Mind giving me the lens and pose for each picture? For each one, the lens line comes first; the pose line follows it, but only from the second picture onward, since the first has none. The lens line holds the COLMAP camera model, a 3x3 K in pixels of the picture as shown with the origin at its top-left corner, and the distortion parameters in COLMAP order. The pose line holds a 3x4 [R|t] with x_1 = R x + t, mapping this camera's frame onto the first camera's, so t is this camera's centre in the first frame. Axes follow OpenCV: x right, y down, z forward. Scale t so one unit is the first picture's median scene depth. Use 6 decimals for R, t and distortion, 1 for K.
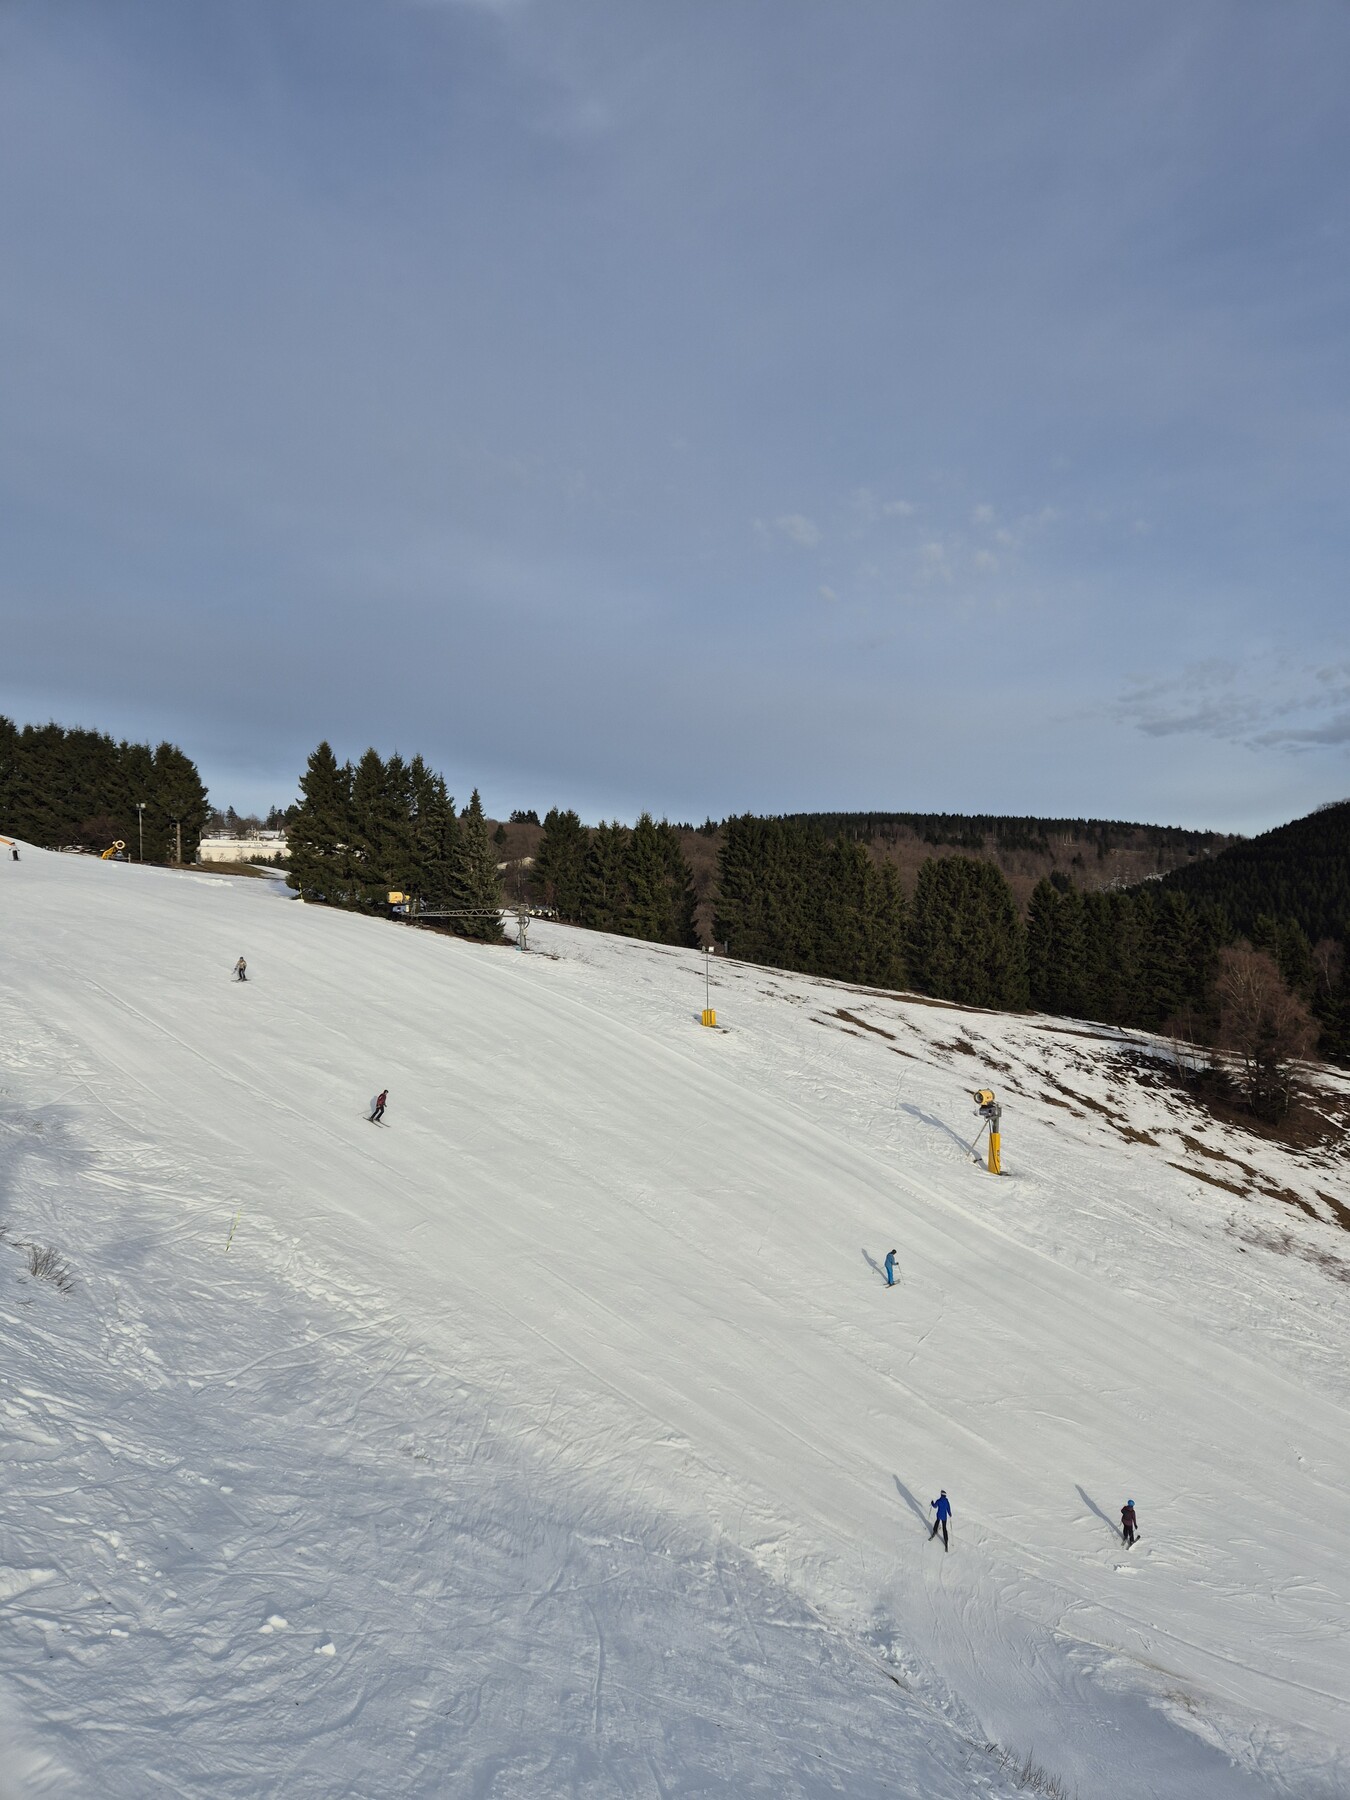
lens RADIAL K [[1199.8, 0, 671.8], [0, 1199.8, 900.5], [0, 0, 1]] dist [0.064436, -0.002054]
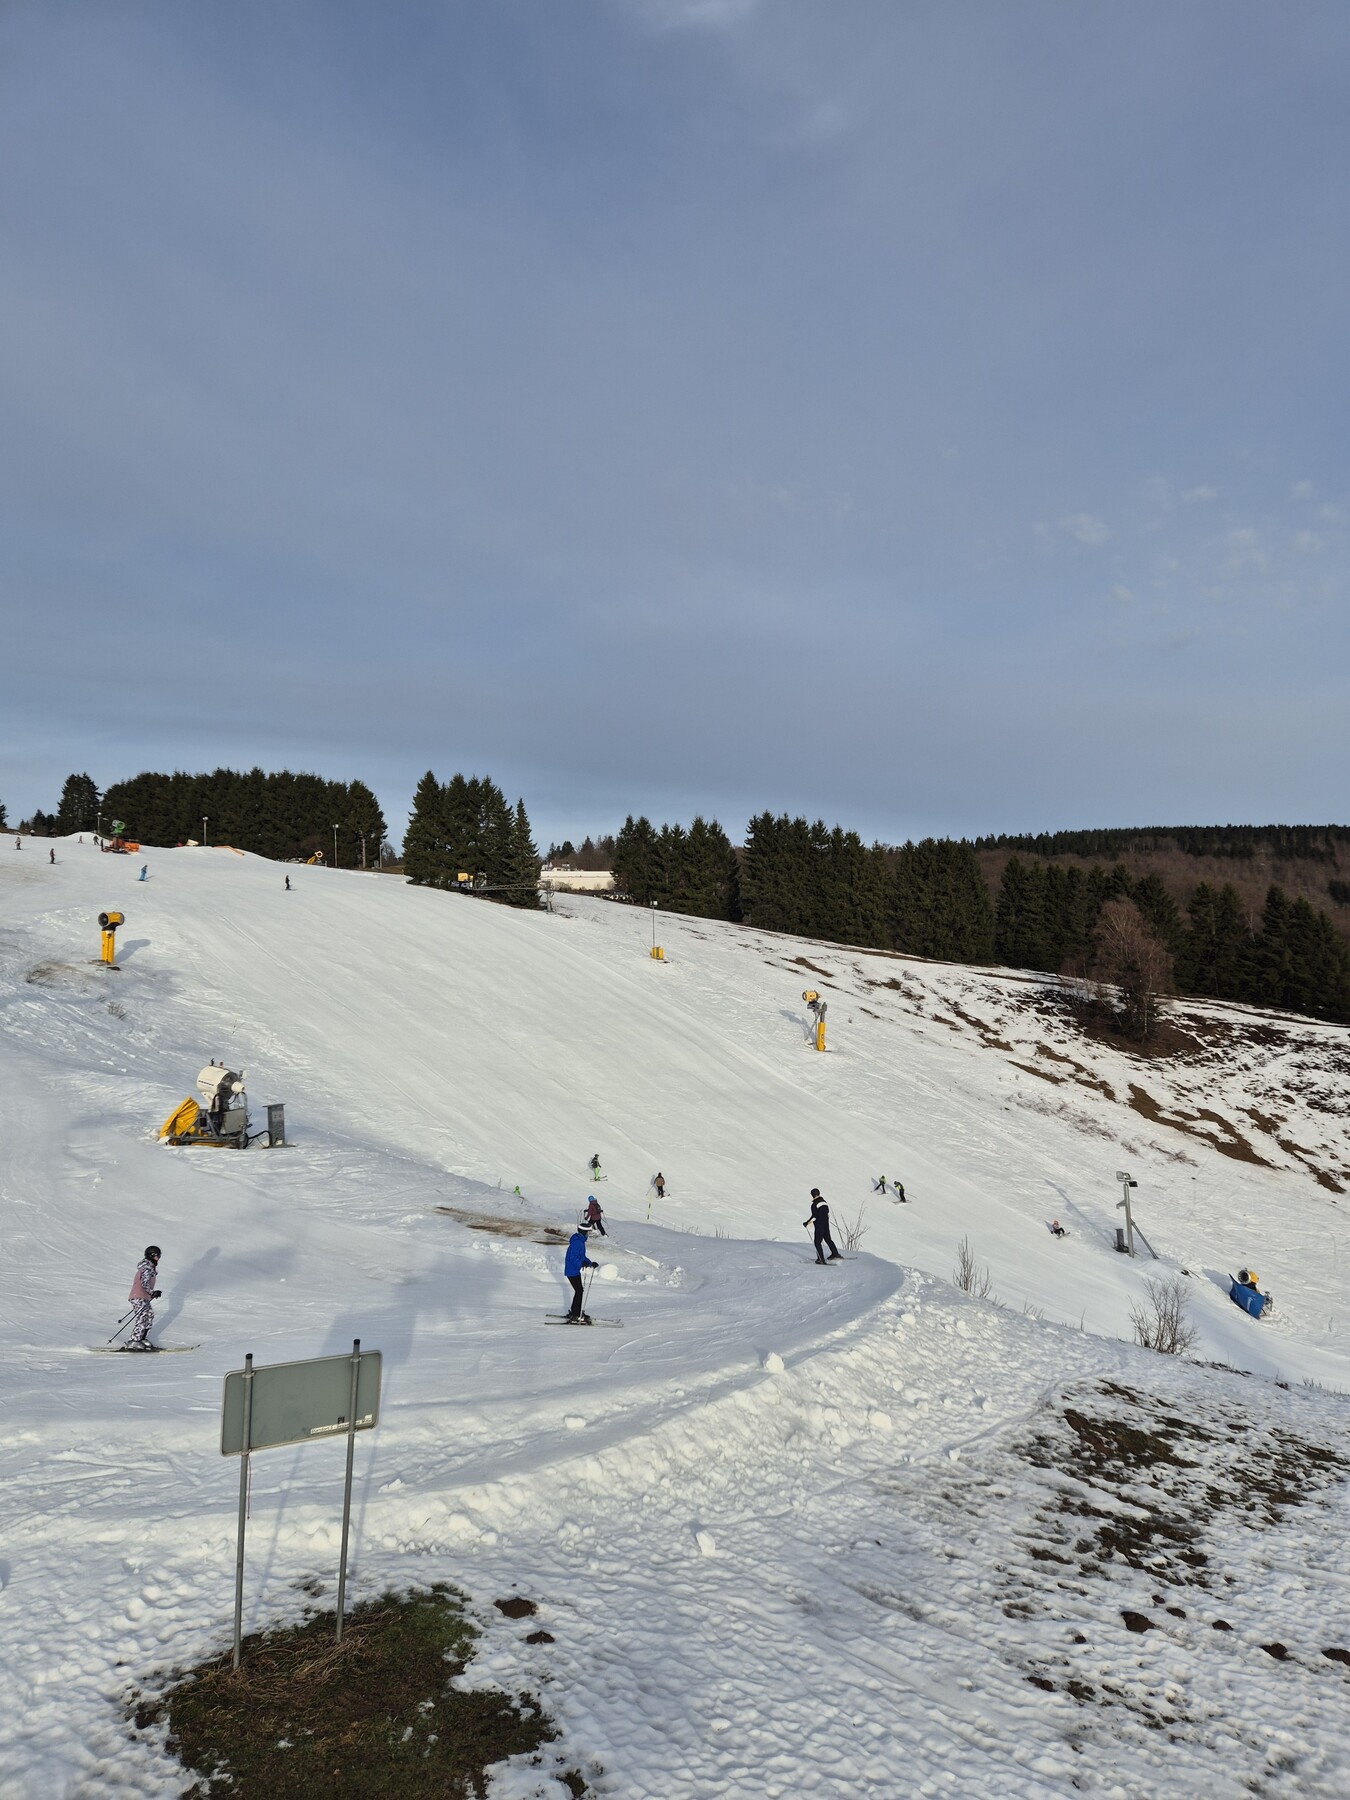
lens RADIAL K [[1199.8, 0, 688.4], [0, 1199.8, 901.6], [0, 0, 1]] dist [0.064436, -0.002054]
pose [[0.973271, -0.024820, -0.228316, 0.325662], [0.019016, 0.999439, -0.027588, 0.065739], [0.228873, 0.022509, 0.973196, -0.286148]]
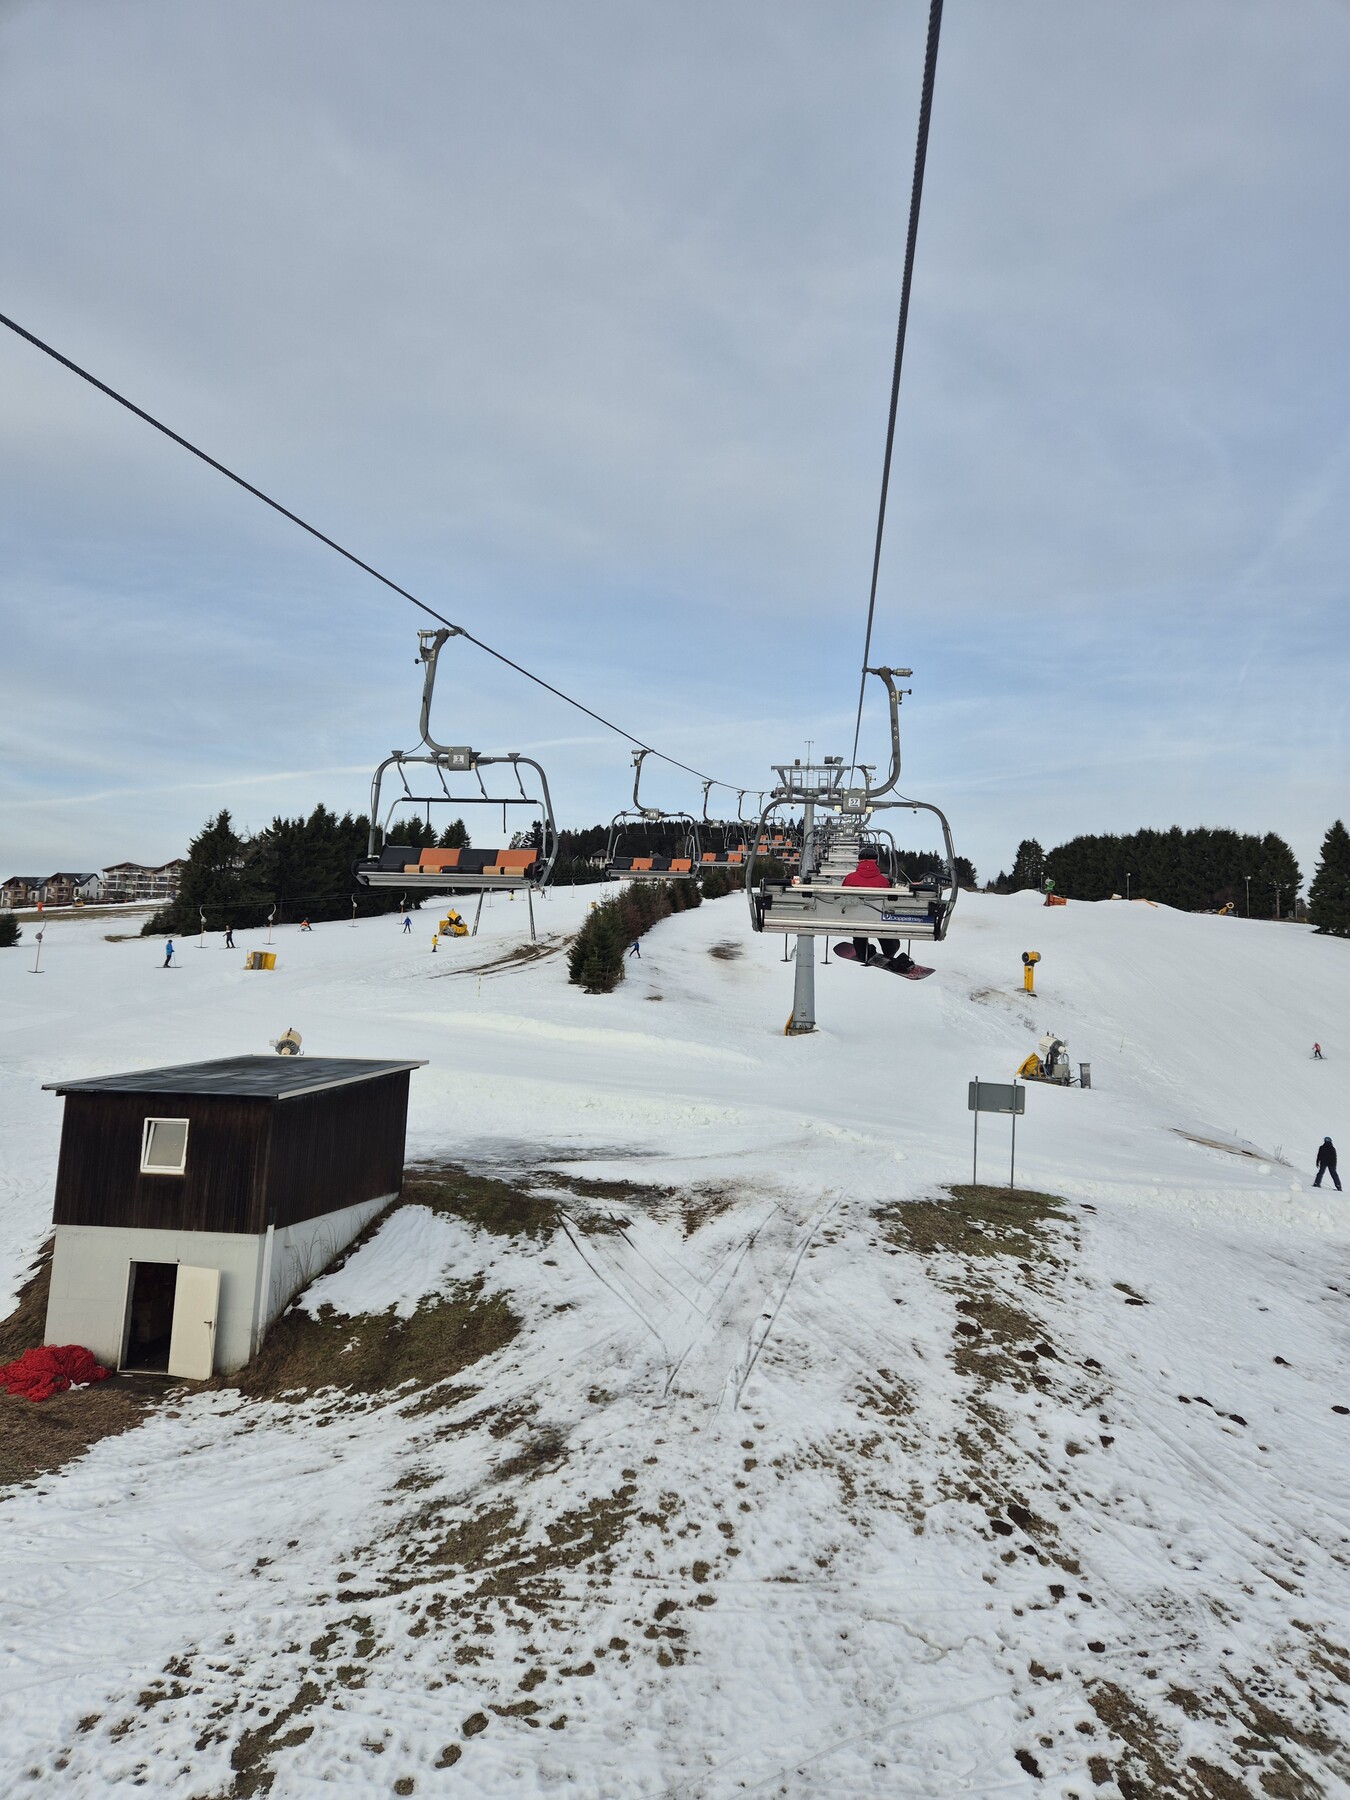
lens RADIAL K [[1199.8, 0, 685.5], [0, 1199.8, 898.2], [0, 0, 1]] dist [0.064436, -0.002054]
pose [[0.557922, -0.050277, -0.828369, 0.471856], [-0.020299, 0.997038, -0.074185, 0.081562], [0.829645, 0.058205, 0.555248, -0.417606]]
